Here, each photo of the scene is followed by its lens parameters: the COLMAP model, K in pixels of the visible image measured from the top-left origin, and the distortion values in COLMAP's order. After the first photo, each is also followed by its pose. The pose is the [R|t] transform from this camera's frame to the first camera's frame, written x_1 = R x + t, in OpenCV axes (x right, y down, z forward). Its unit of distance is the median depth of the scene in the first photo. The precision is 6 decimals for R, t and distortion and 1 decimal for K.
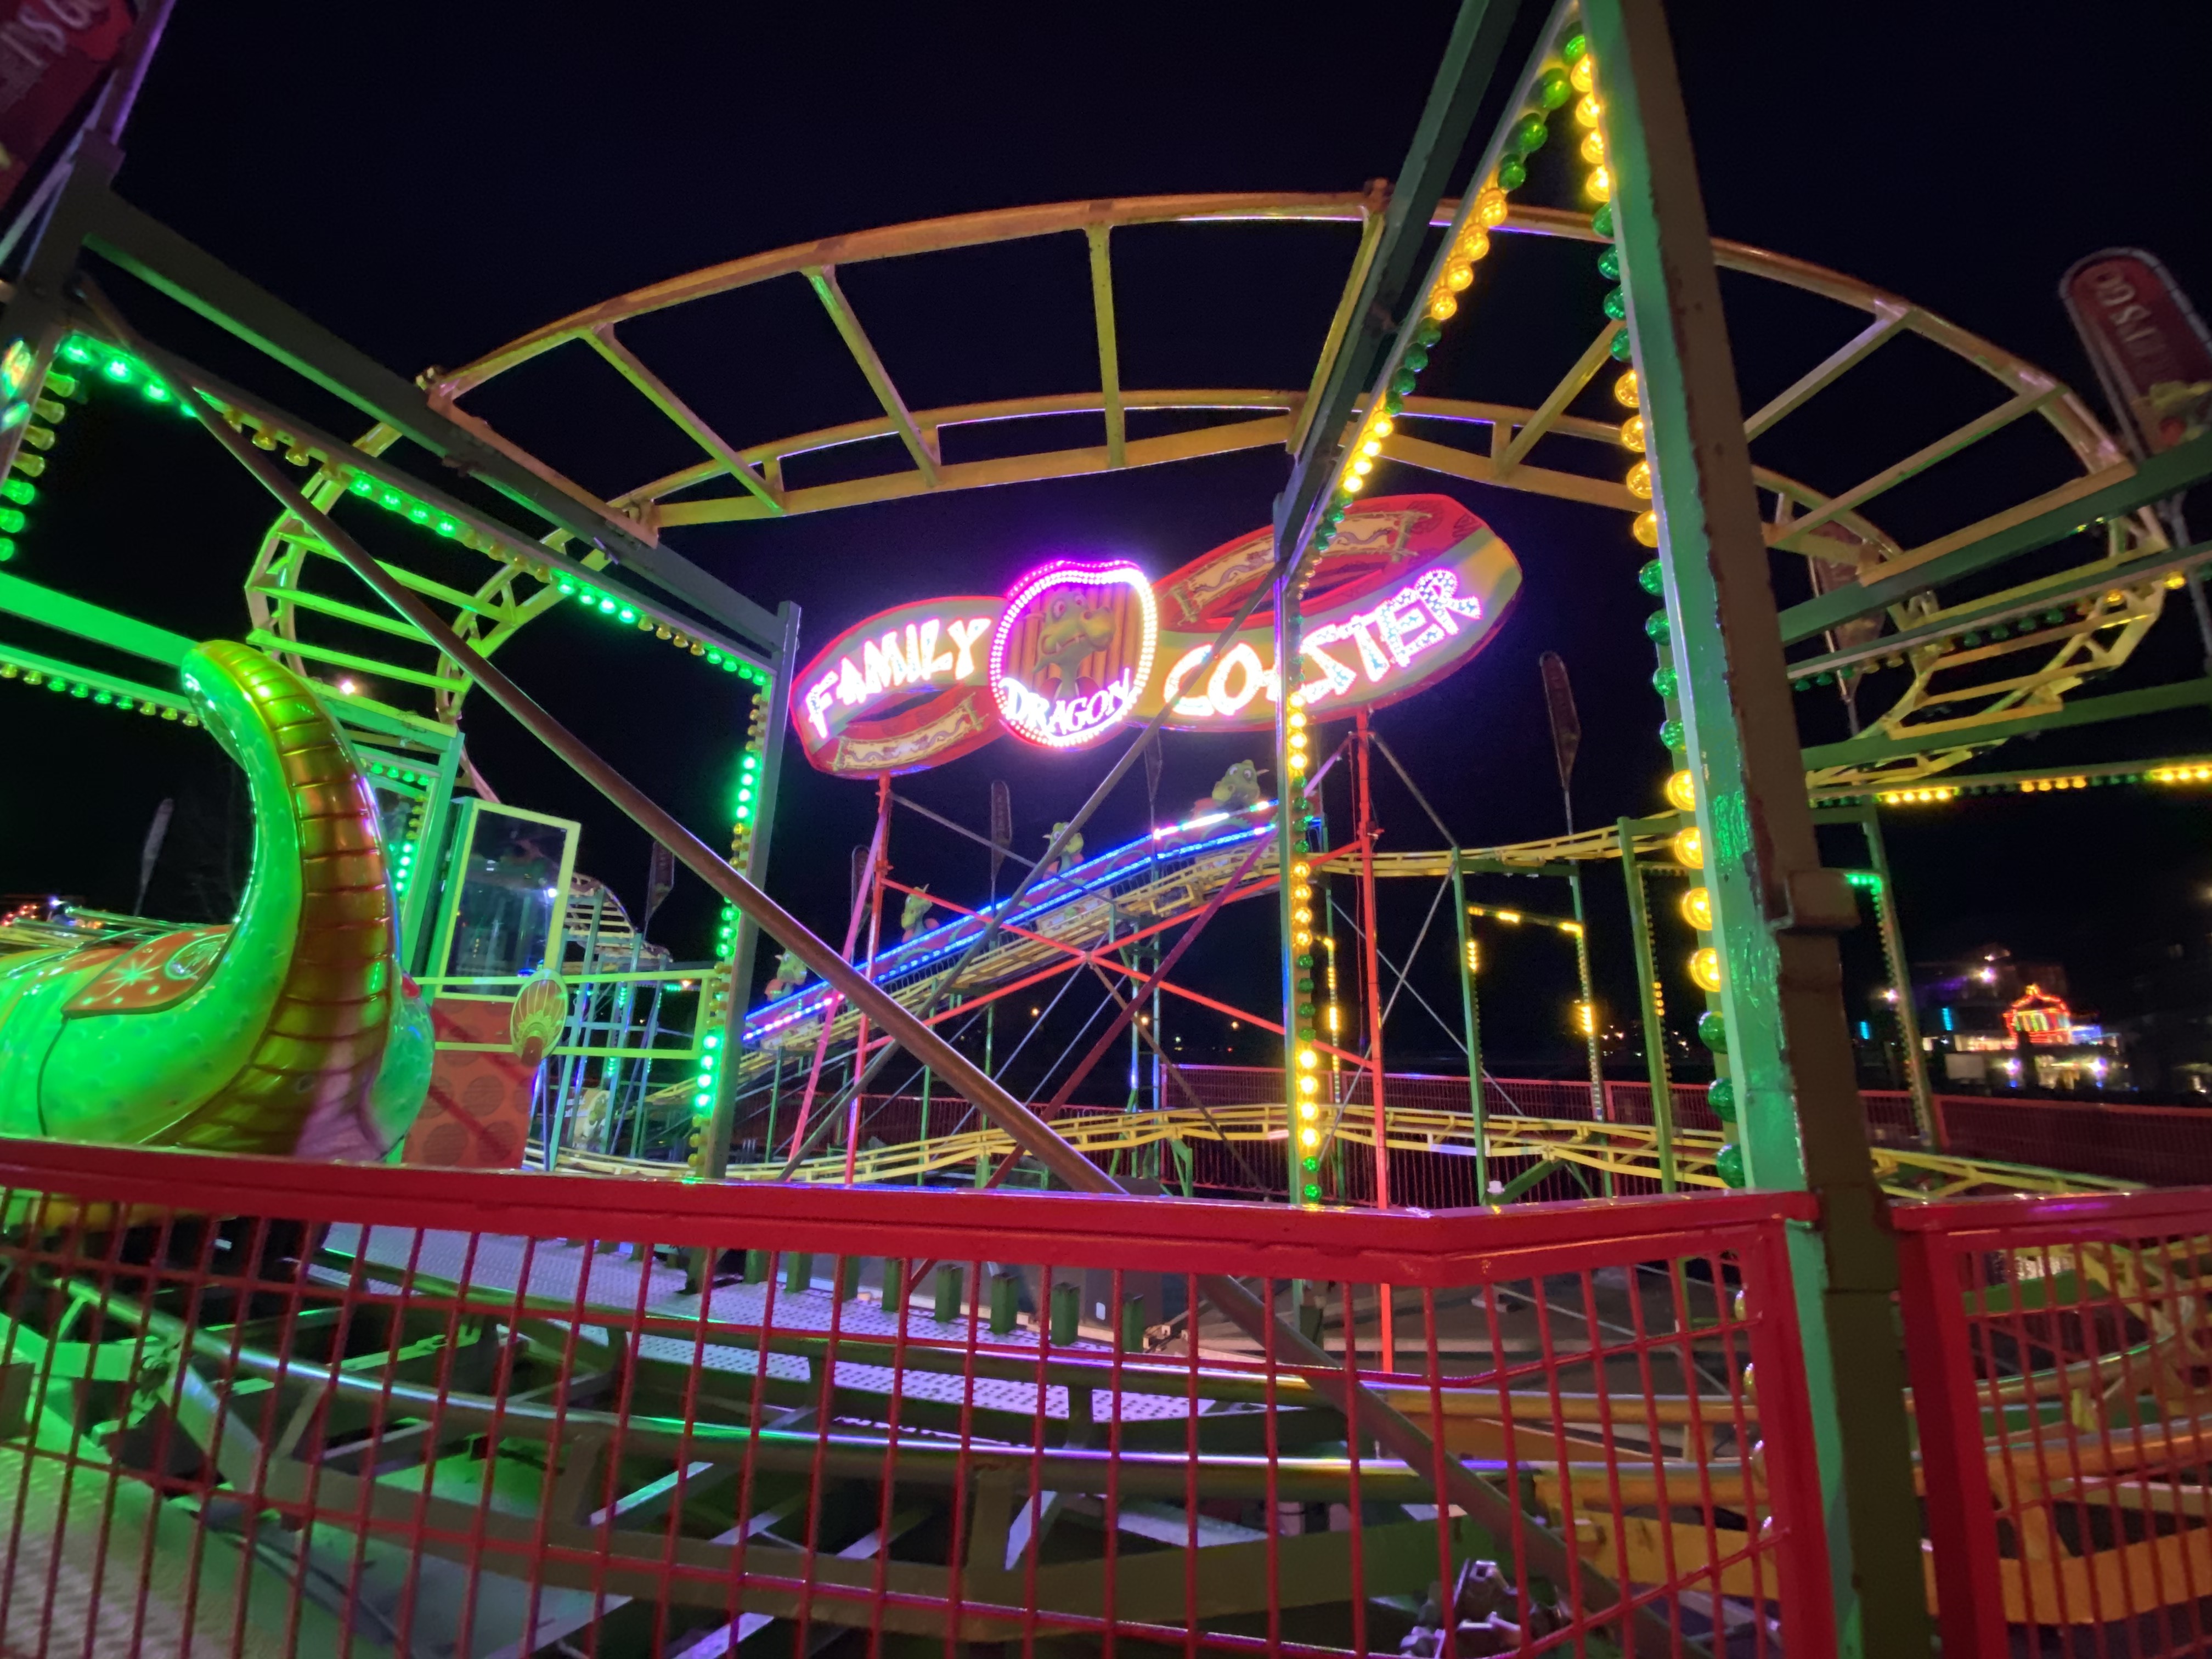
lens RADIAL K [[892.6, 0, 1106.0], [0, 892.6, 829.5], [0, 0, 1]] dist [-0.000365, 0.000037]
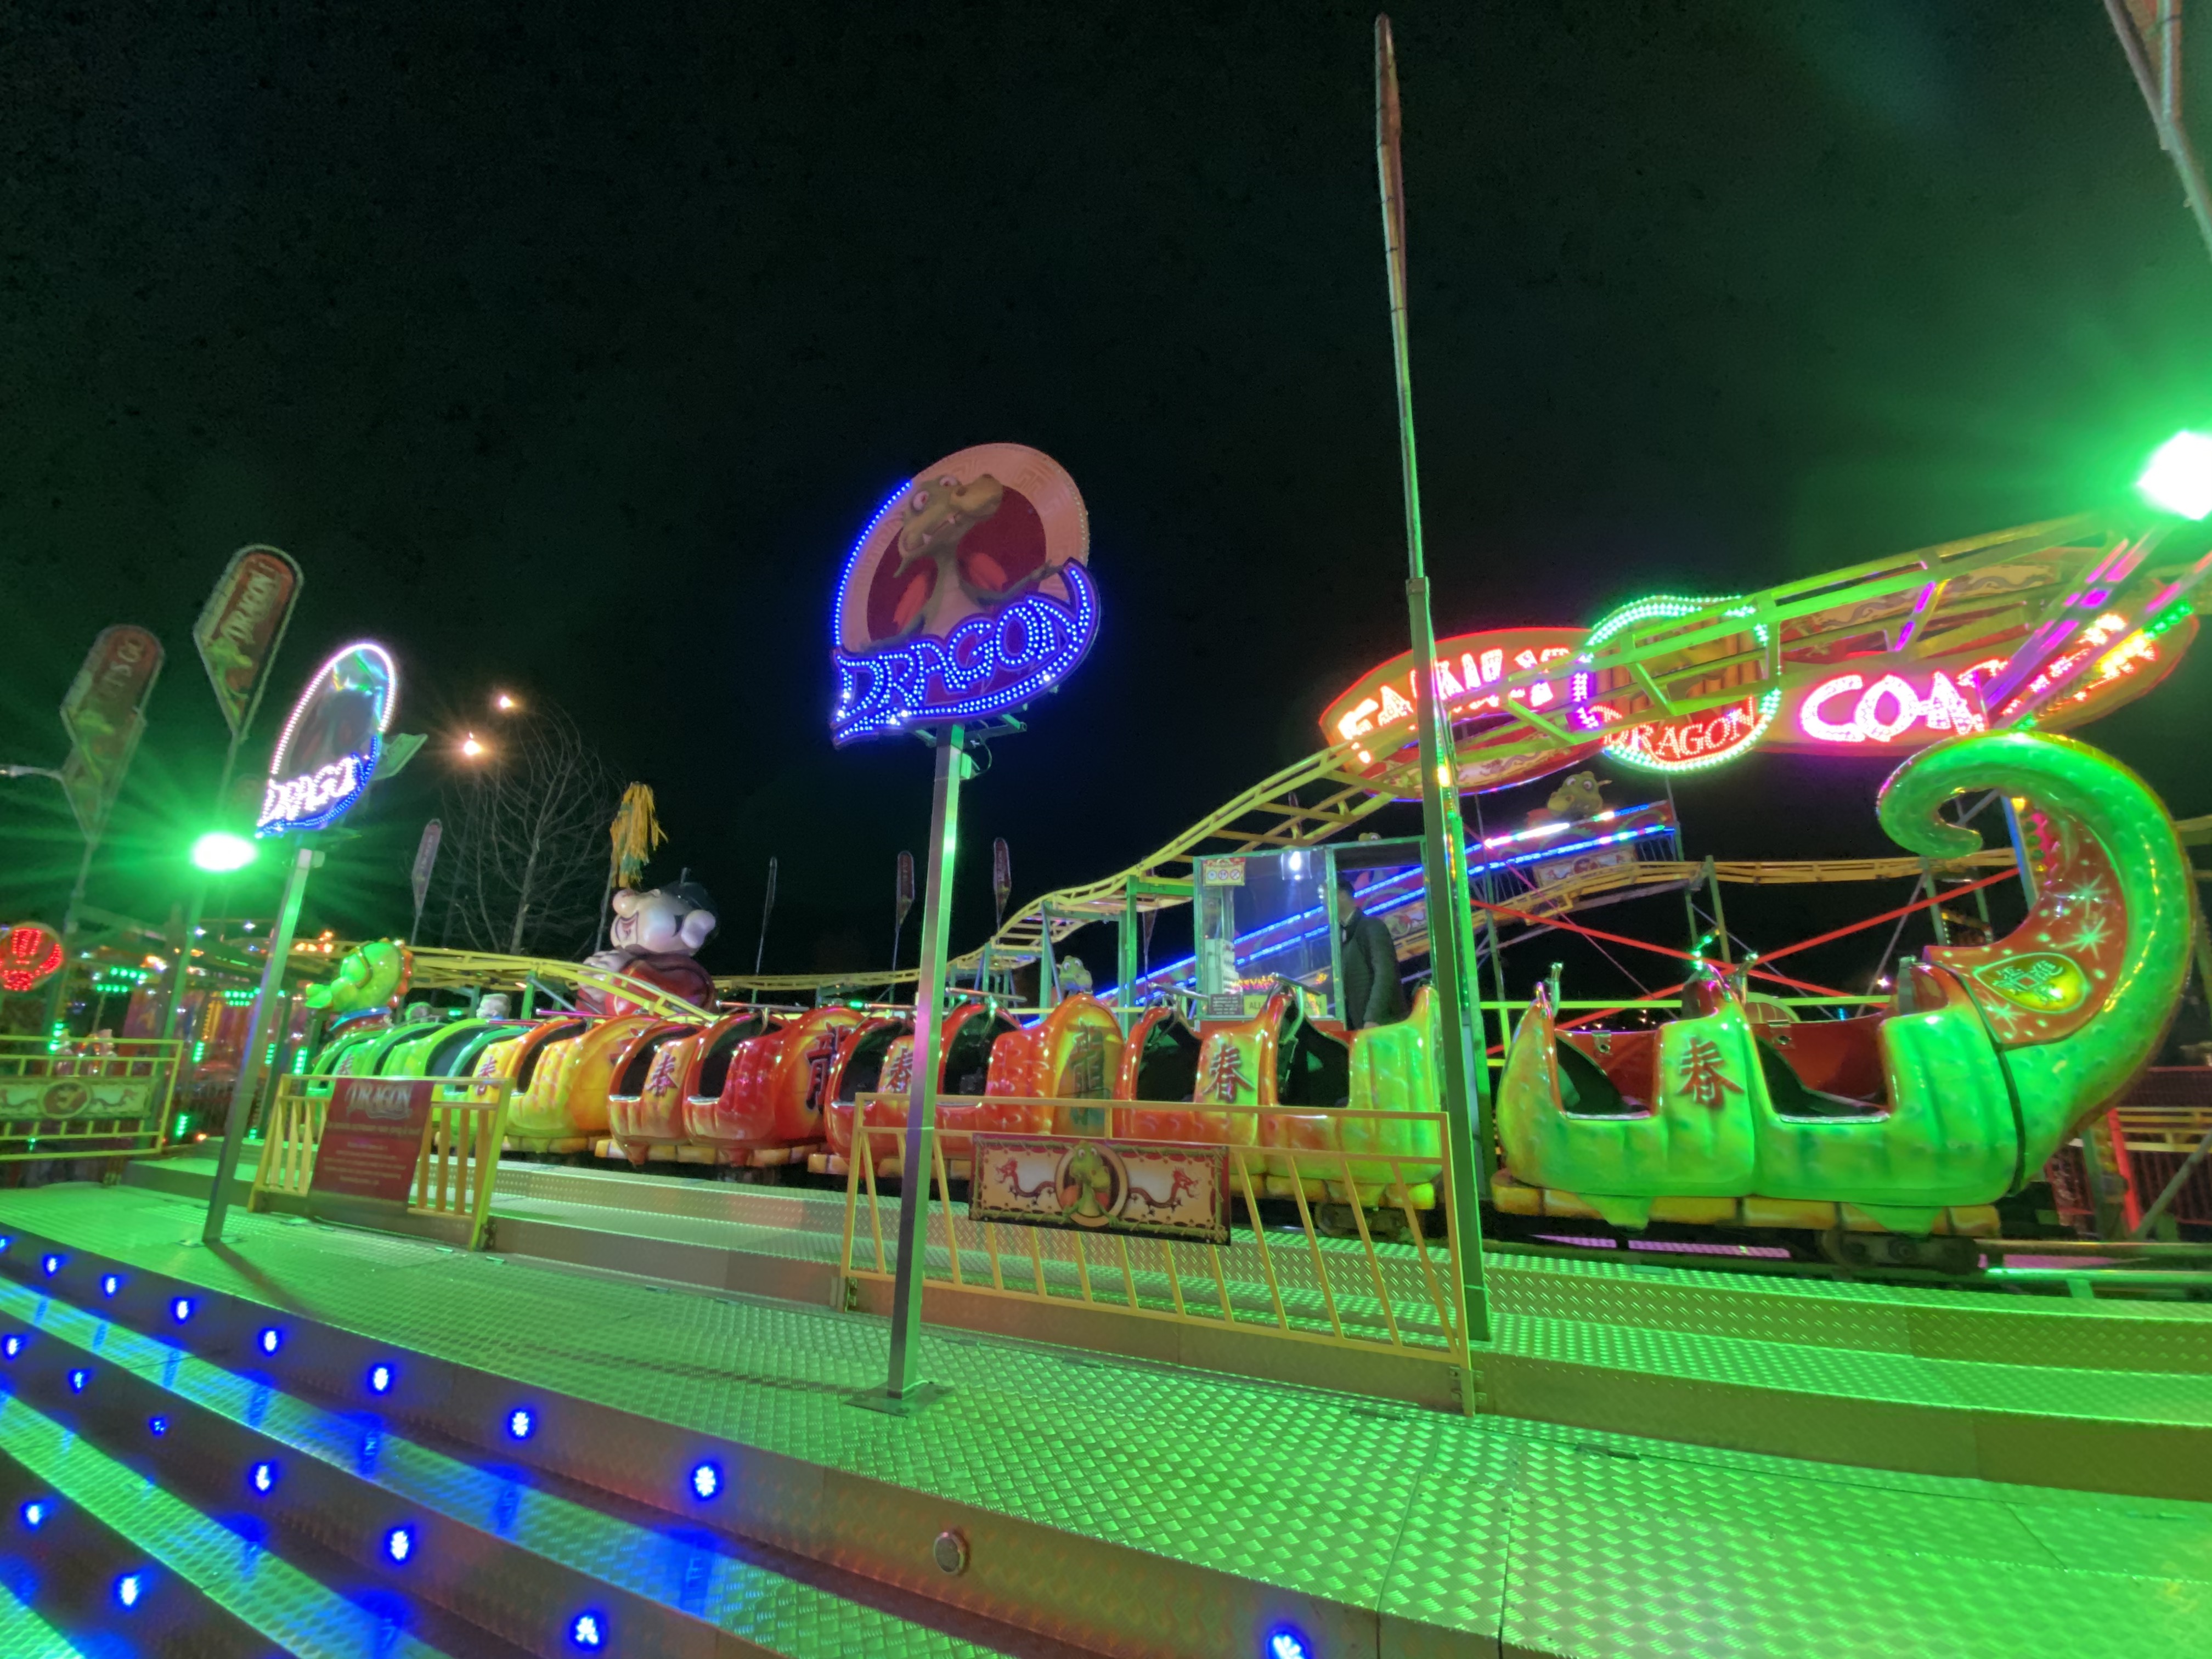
lens RADIAL K [[892.6, 0, 1106.0], [0, 892.6, 829.5], [0, 0, 1]] dist [-0.000365, 0.000037]
pose [[0.999687, -0.011903, -0.022015, -0.599806], [0.011852, 0.999927, -0.002428, -0.023660], [0.022042, 0.002166, 0.999755, -0.064379]]
